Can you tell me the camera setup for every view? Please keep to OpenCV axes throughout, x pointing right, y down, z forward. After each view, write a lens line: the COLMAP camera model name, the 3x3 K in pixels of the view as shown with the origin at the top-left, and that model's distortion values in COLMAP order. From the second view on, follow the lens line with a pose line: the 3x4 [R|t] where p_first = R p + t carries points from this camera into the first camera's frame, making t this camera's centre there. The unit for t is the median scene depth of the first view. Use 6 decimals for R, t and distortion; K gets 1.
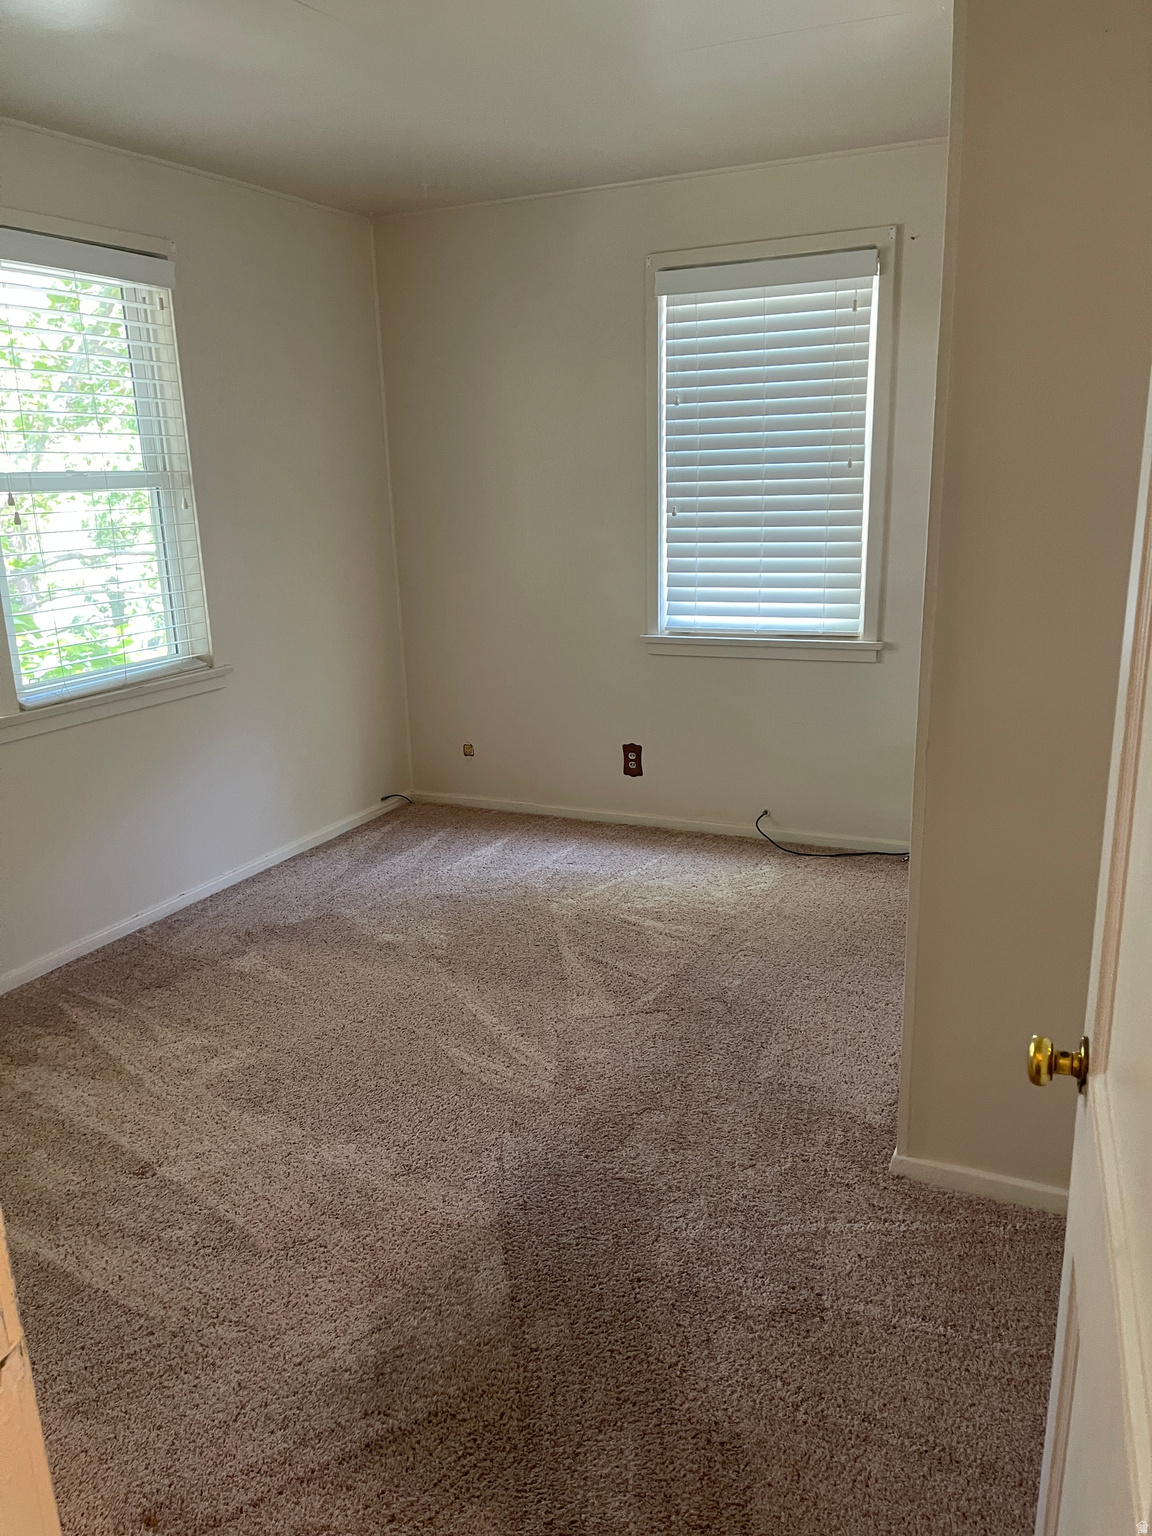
lens RADIAL K [[1162.4, 0, 578.7], [0, 1162.4, 784.7], [0, 0, 1]] dist [0.067820, -0.088814]
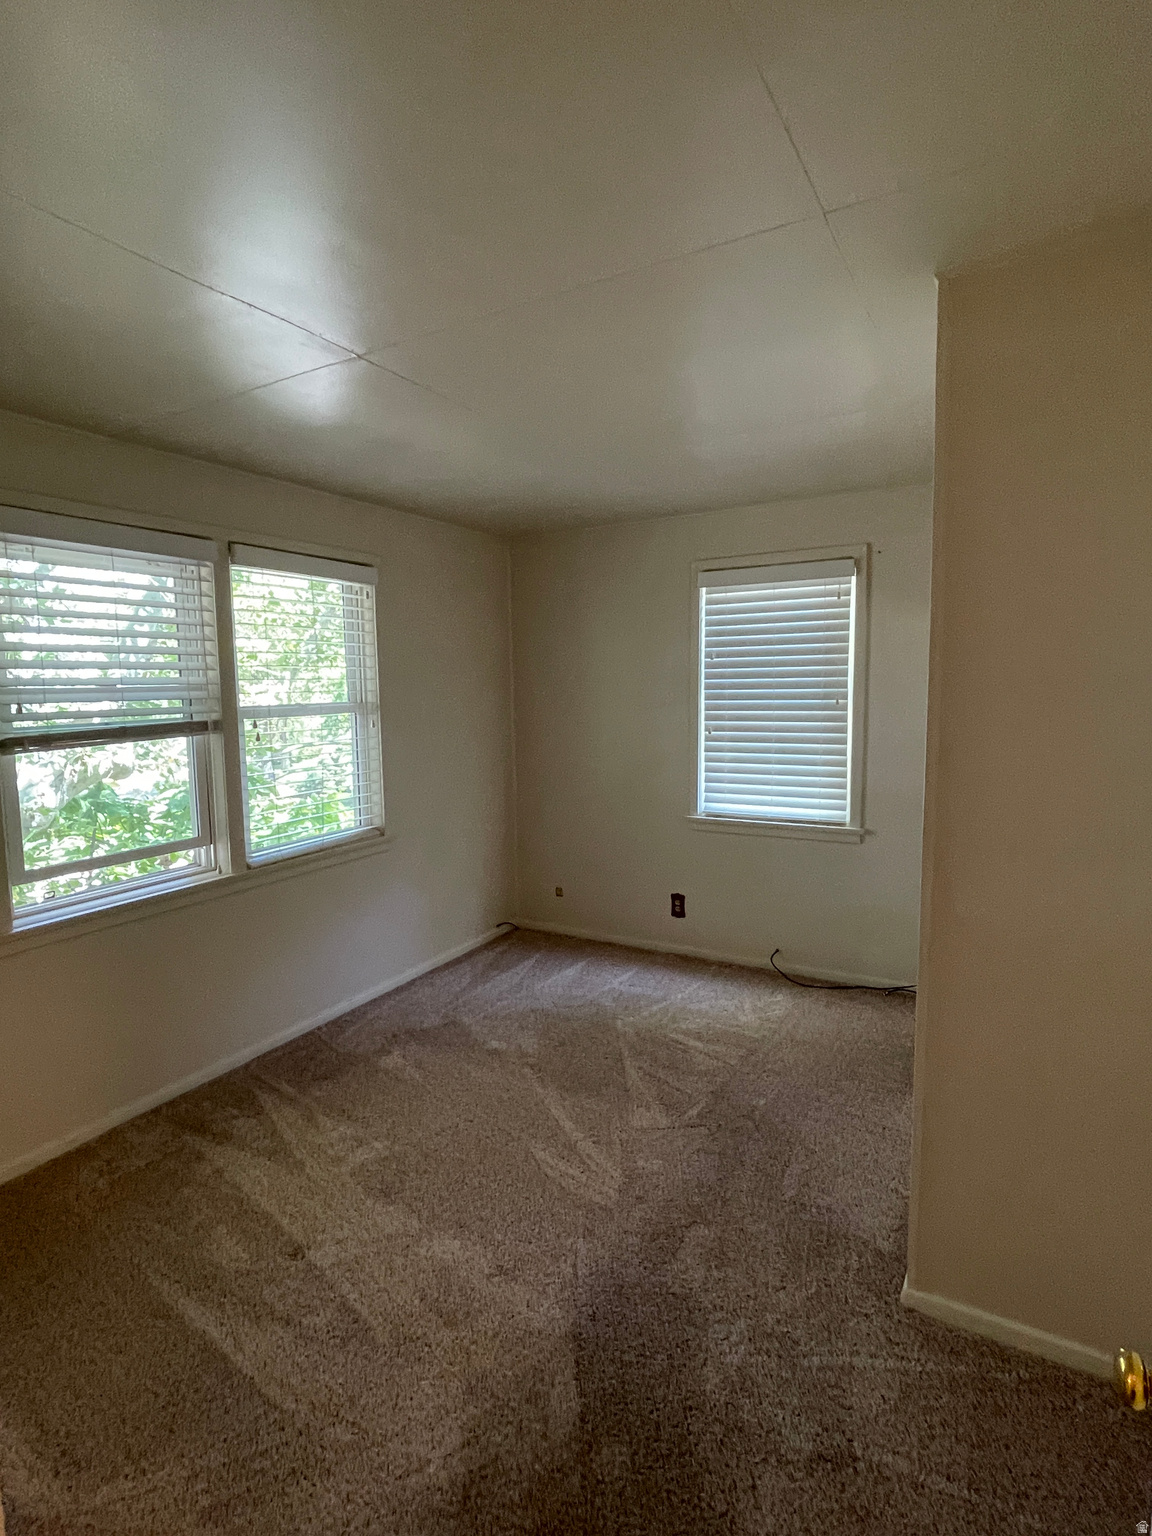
lens RADIAL K [[769.4, 0, 568.0], [0, 769.4, 766.5], [0, 0, 1]] dist [-0.000094, -0.000815]
pose [[0.996160, 0.021258, -0.084934, -0.012540], [-0.033755, 0.988330, -0.148542, -0.060411], [0.080785, 0.150838, 0.985252, 0.093389]]
